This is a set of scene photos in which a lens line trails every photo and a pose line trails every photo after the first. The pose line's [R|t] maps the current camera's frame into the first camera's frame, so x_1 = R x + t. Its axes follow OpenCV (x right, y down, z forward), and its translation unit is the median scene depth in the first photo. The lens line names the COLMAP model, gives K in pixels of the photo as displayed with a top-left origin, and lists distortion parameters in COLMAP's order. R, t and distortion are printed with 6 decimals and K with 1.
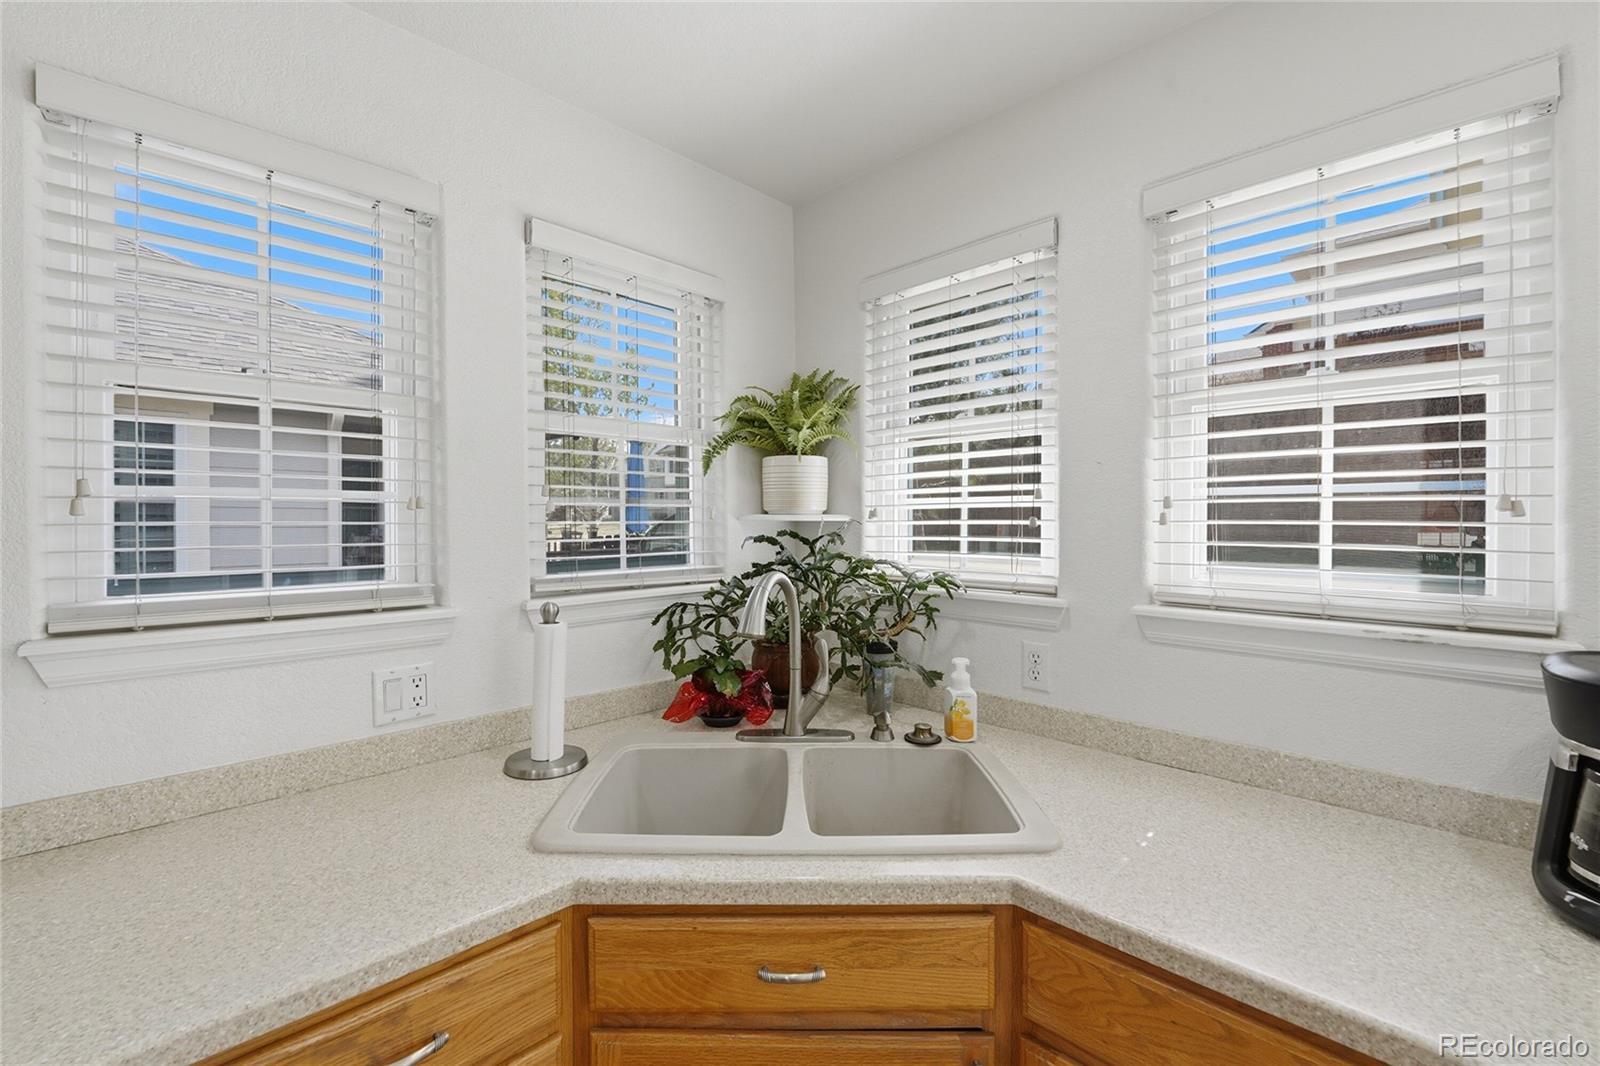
lens RADIAL K [[673.6, 0, 812.8], [0, 673.6, 529.8], [0, 0, 1]] dist [-0.009959, 0.000254]
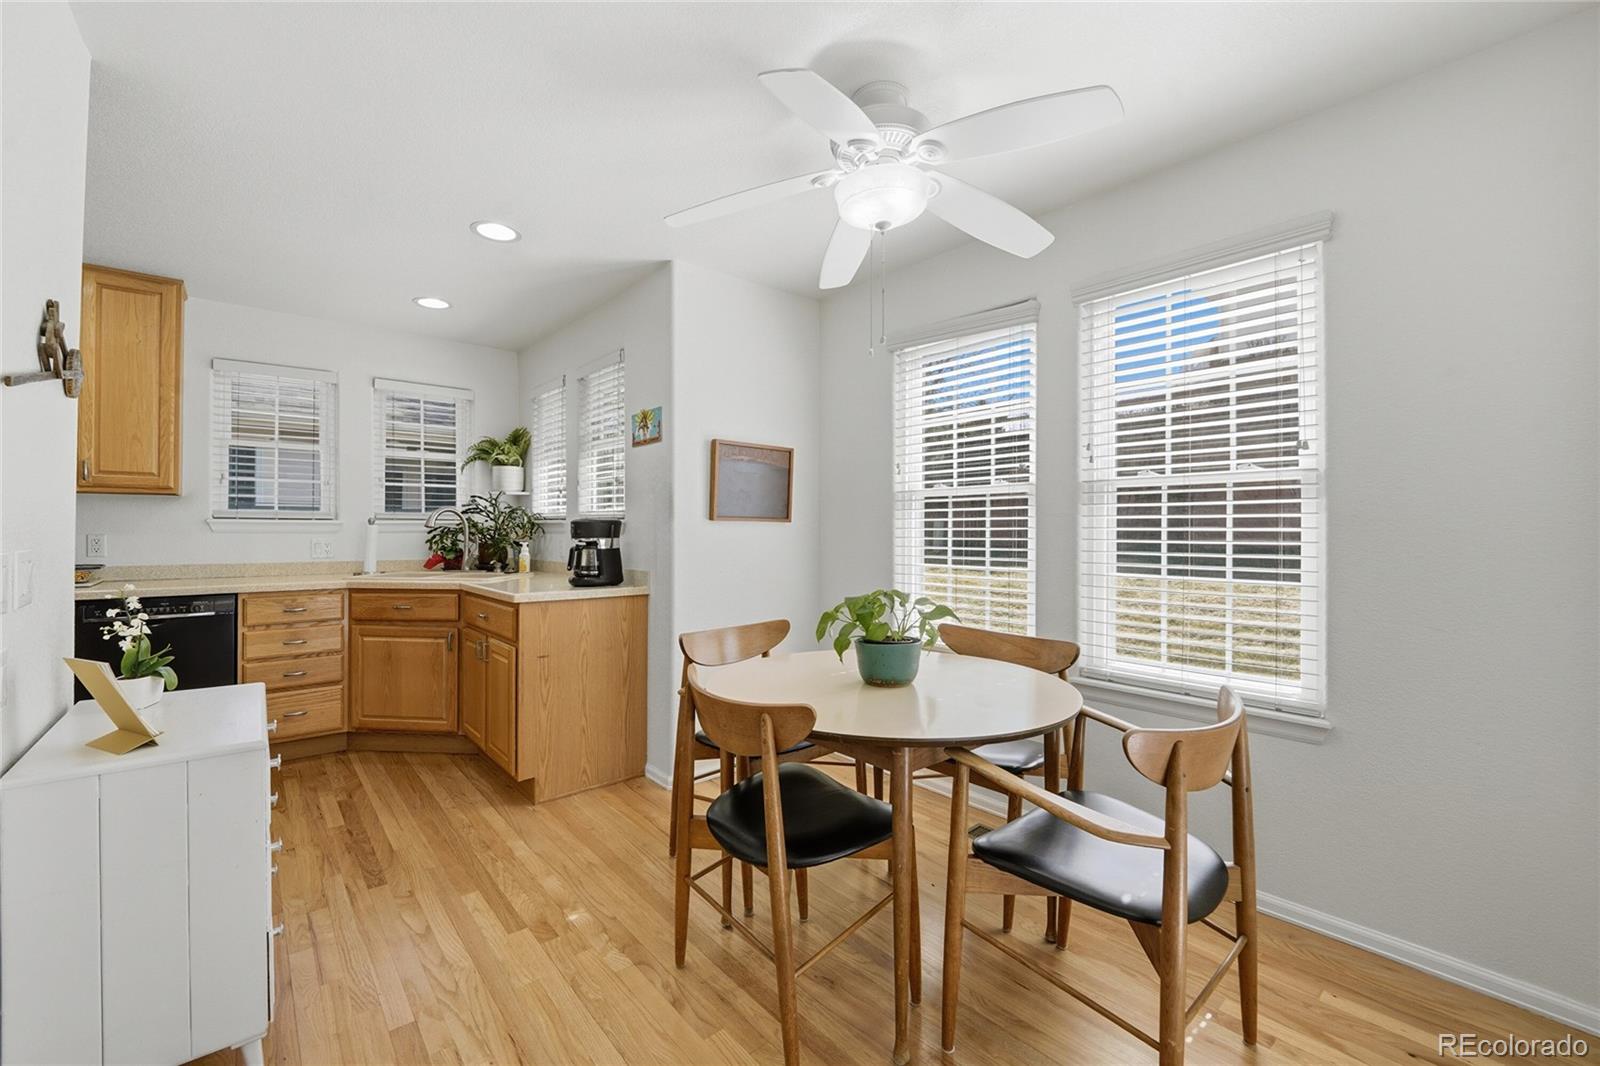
lens RADIAL K [[647.7, 0, 792.7], [0, 647.7, 538.4], [0, 0, 1]] dist [-0.011373, -0.000646]
pose [[0.997601, 0.011038, -0.068336, 1.475181], [-0.011285, 0.999931, -0.003234, 0.173094], [0.068296, 0.003997, 0.997657, -1.498480]]
